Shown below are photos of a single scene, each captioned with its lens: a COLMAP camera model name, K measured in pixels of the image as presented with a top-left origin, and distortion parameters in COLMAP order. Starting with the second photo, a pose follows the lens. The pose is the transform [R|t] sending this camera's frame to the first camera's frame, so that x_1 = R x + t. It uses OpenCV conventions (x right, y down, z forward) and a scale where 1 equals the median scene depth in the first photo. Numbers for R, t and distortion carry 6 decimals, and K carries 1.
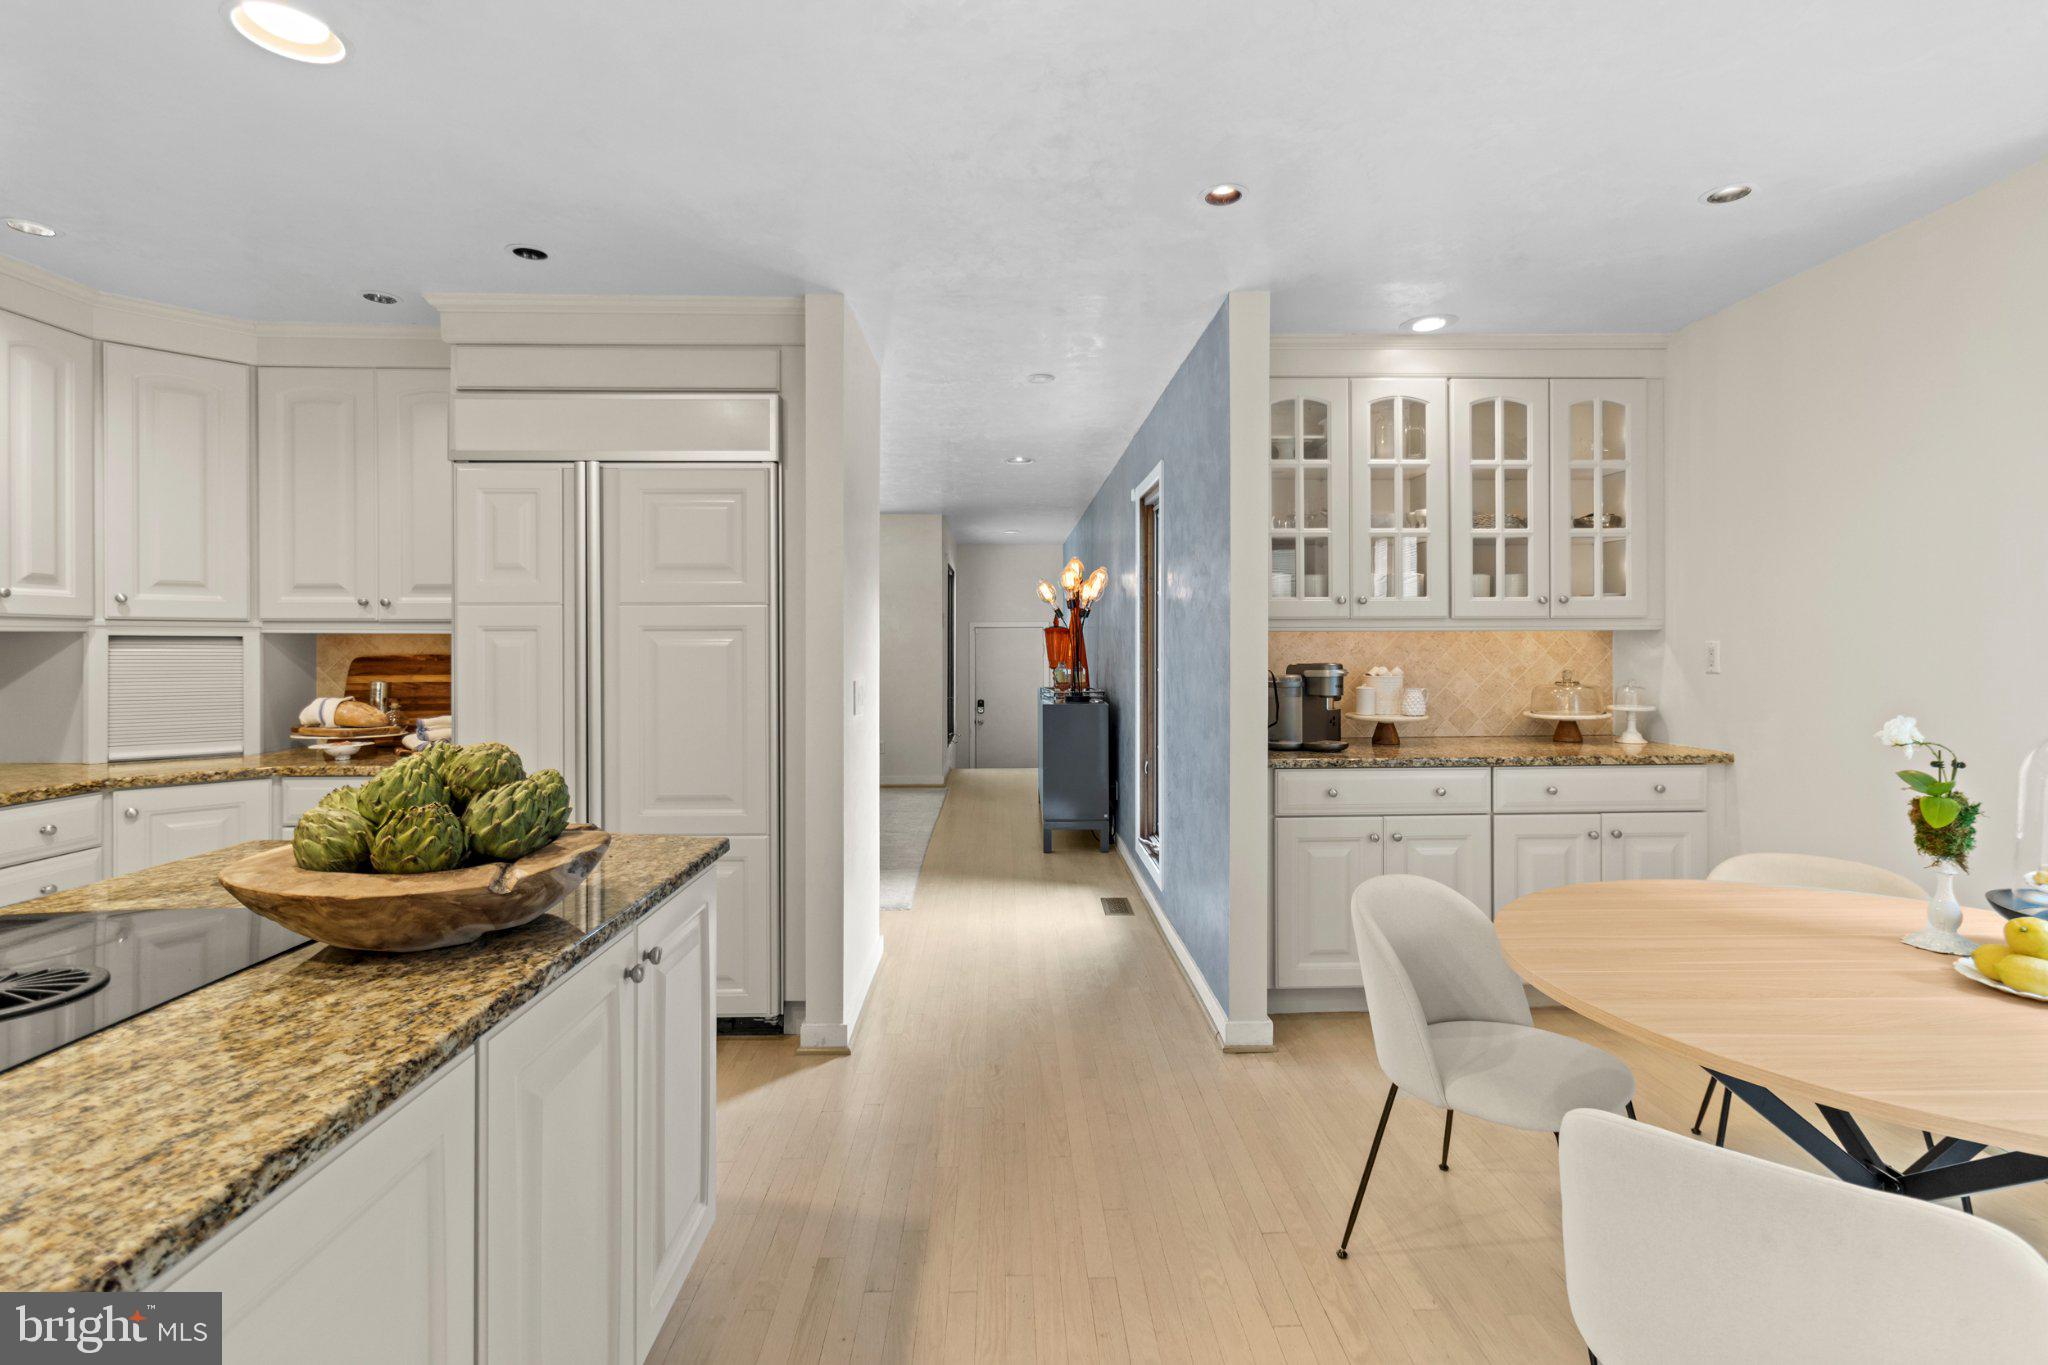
lens RADIAL K [[958.6, 0, 1027.3], [0, 958.6, 637.8], [0, 0, 1]] dist [0.002324, 0.000145]
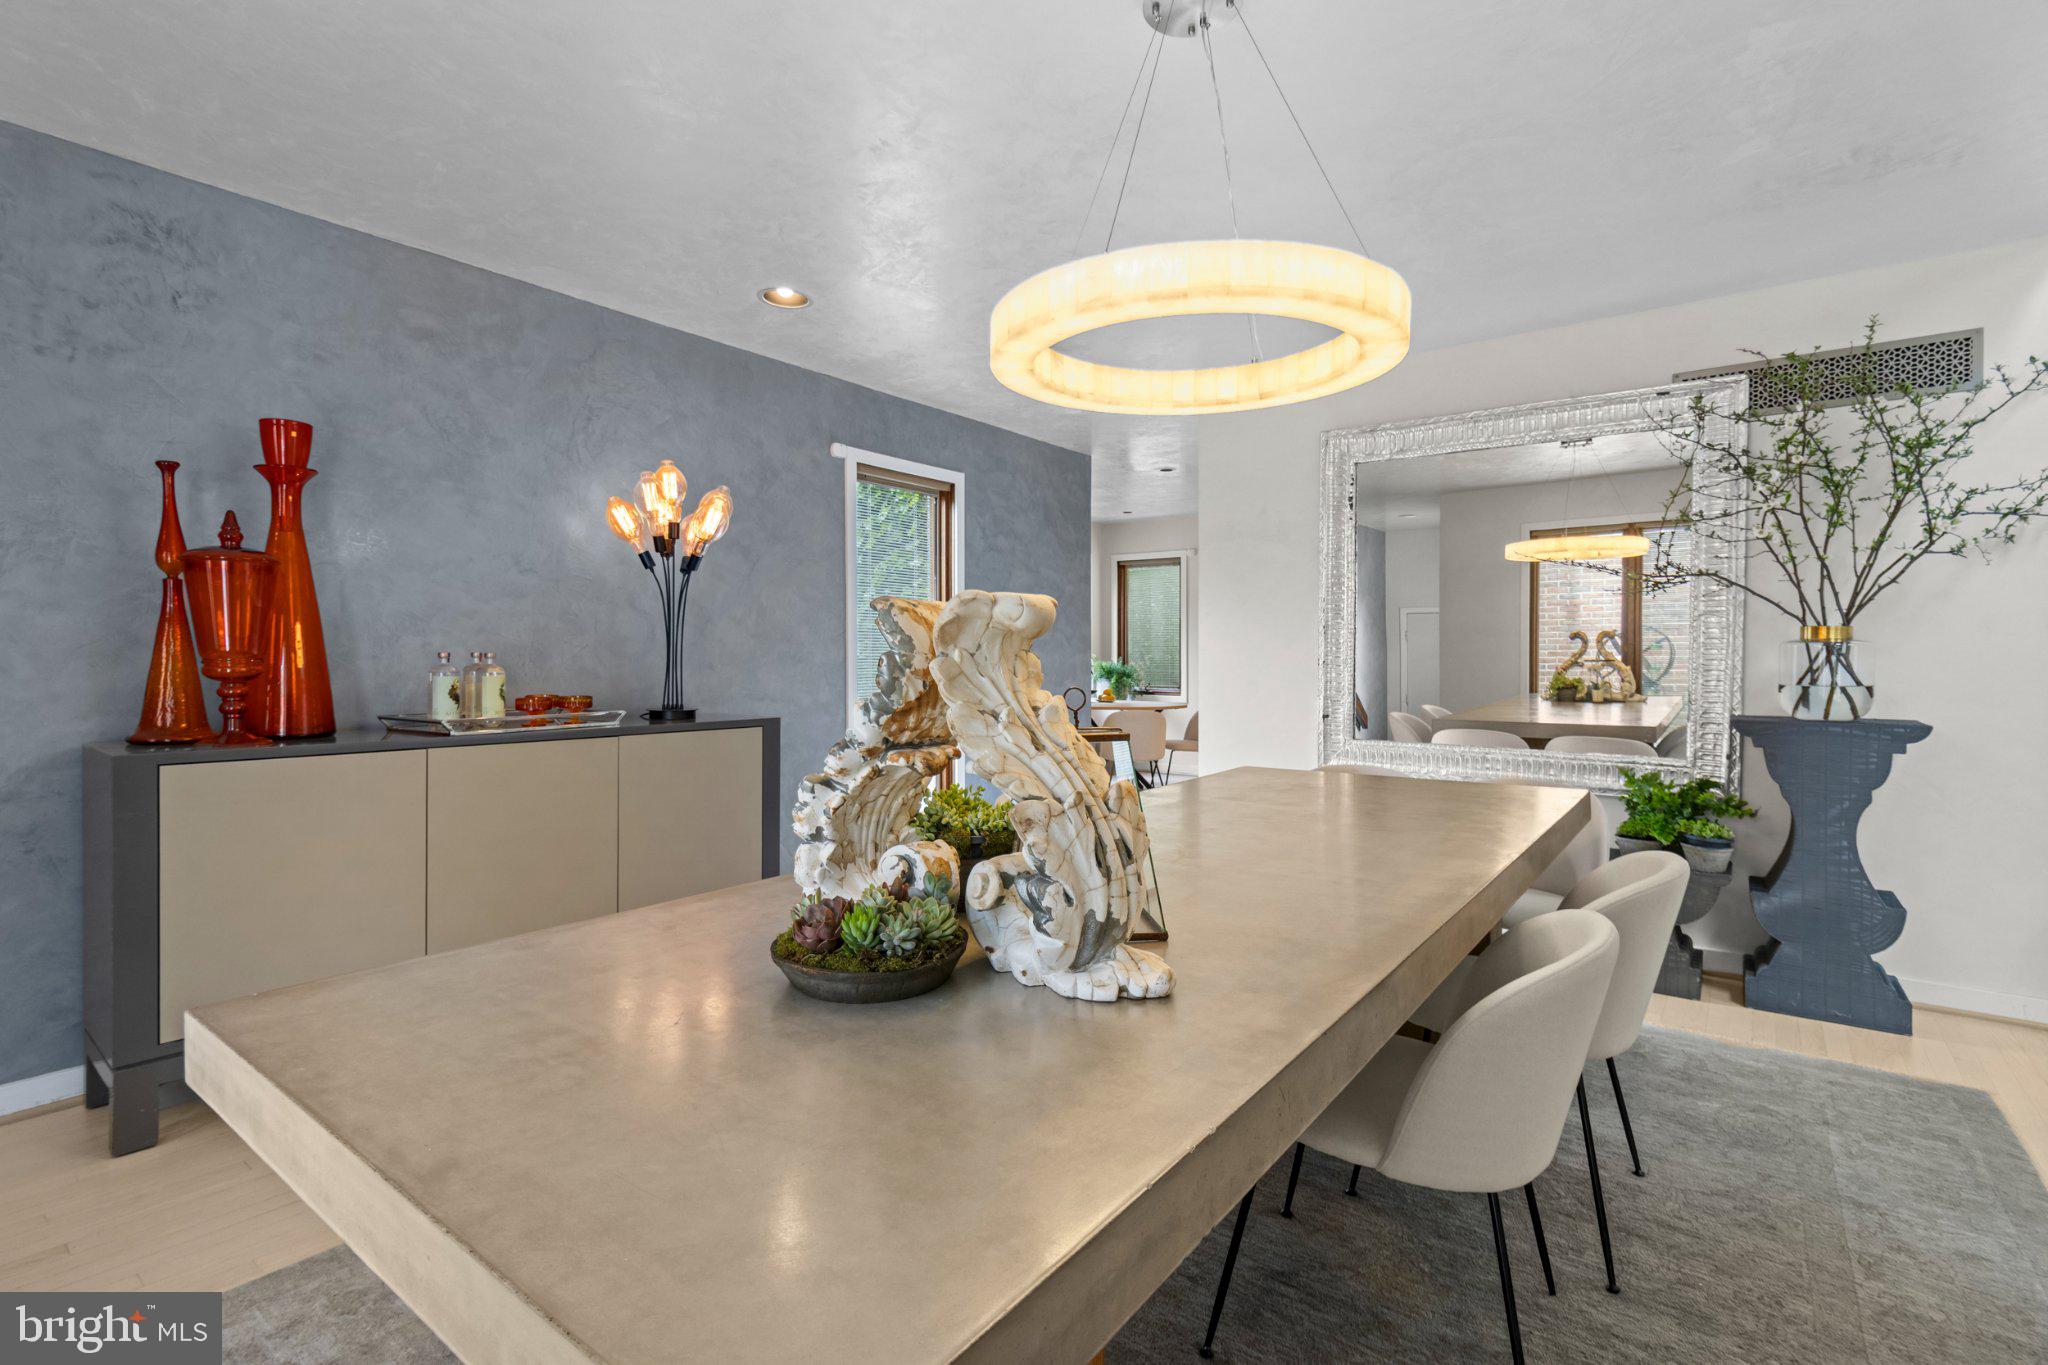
lens RADIAL K [[961.1, 0, 1027.0], [0, 961.1, 645.7], [0, 0, 1]] dist [0.002594, 0.000742]
pose [[-0.784852, 0.006020, 0.619655, -0.843673], [-0.000760, 0.999943, -0.010676, 0.053224], [-0.619683, -0.008850, -0.784802, 2.409696]]
